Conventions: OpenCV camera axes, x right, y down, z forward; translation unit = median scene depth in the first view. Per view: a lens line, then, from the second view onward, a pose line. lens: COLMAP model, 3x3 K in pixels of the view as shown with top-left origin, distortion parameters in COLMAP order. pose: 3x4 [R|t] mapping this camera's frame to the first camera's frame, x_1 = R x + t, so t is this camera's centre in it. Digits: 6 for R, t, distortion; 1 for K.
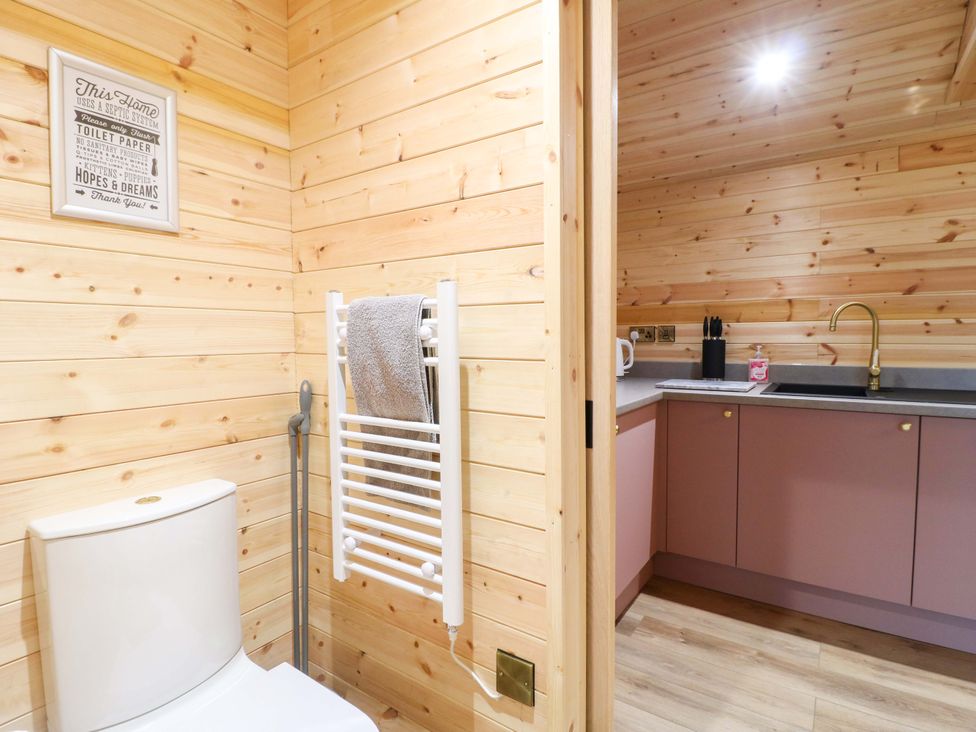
lens RADIAL K [[501.4, 0, 484.0], [0, 501.4, 362.1], [0, 0, 1]] dist [-0.010688, -0.007713]
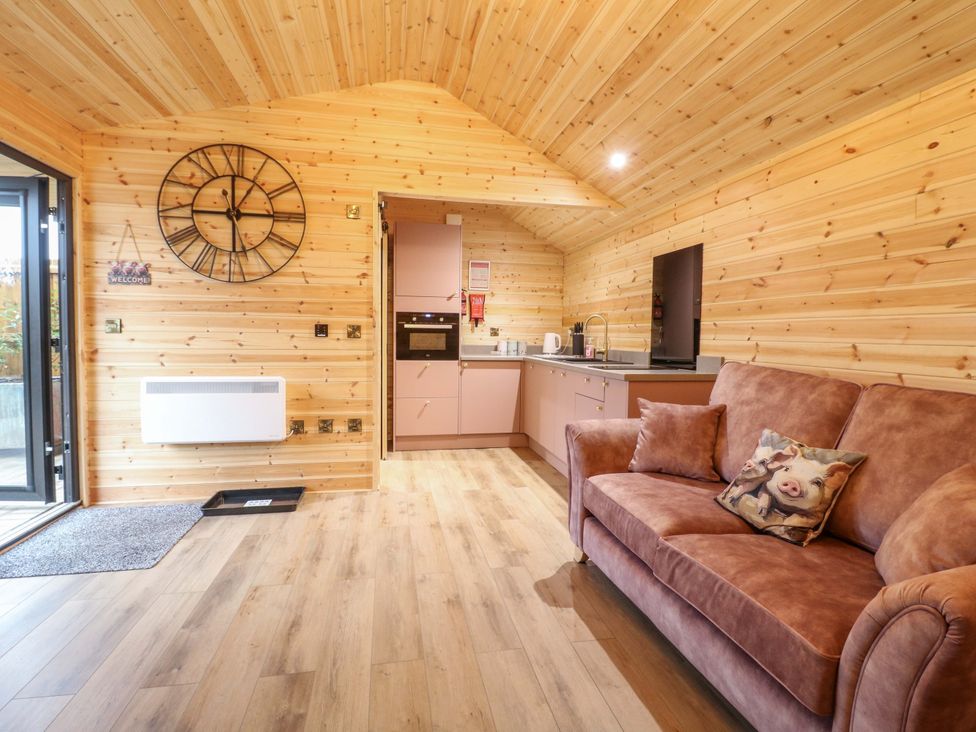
lens RADIAL K [[501.4, 0, 493.3], [0, 501.4, 362.2], [0, 0, 1]] dist [-0.010688, -0.007713]
pose [[0.725820, 0.064795, -0.684826, 1.785525], [-0.071158, 0.997285, 0.018941, 0.053153], [0.684194, 0.034983, 0.728460, -0.676928]]
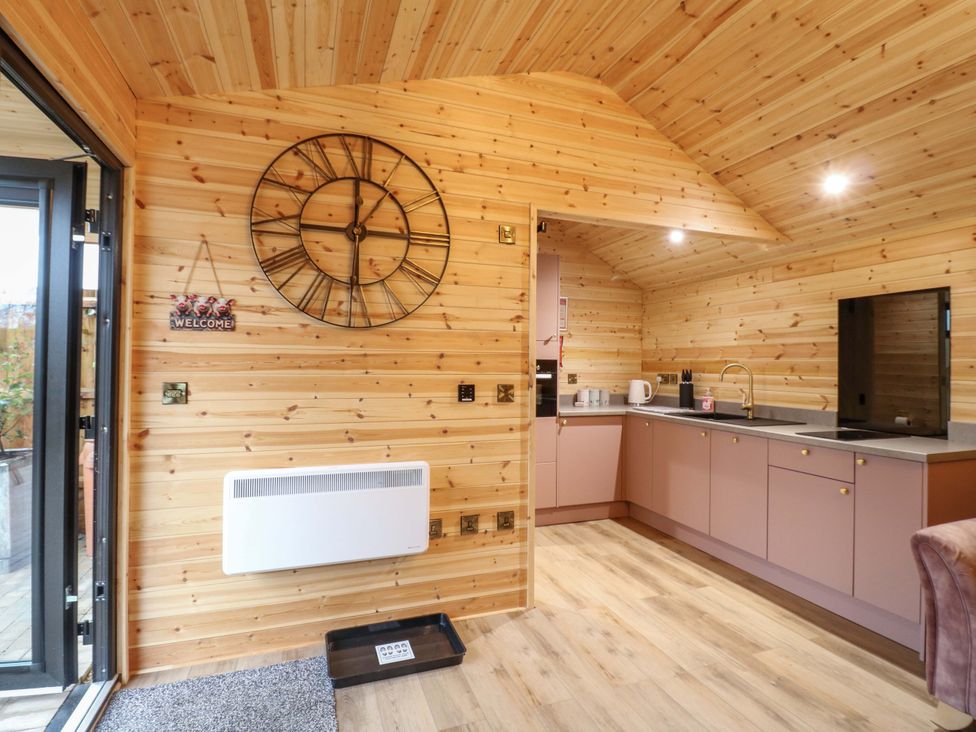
lens RADIAL K [[501.4, 0, 487.2], [0, 501.4, 361.8], [0, 0, 1]] dist [-0.010688, -0.007713]
pose [[0.814081, 0.022031, -0.580334, 1.027095], [-0.061834, 0.996888, -0.048895, 0.004744], [0.577450, 0.075689, 0.812910, -0.814525]]
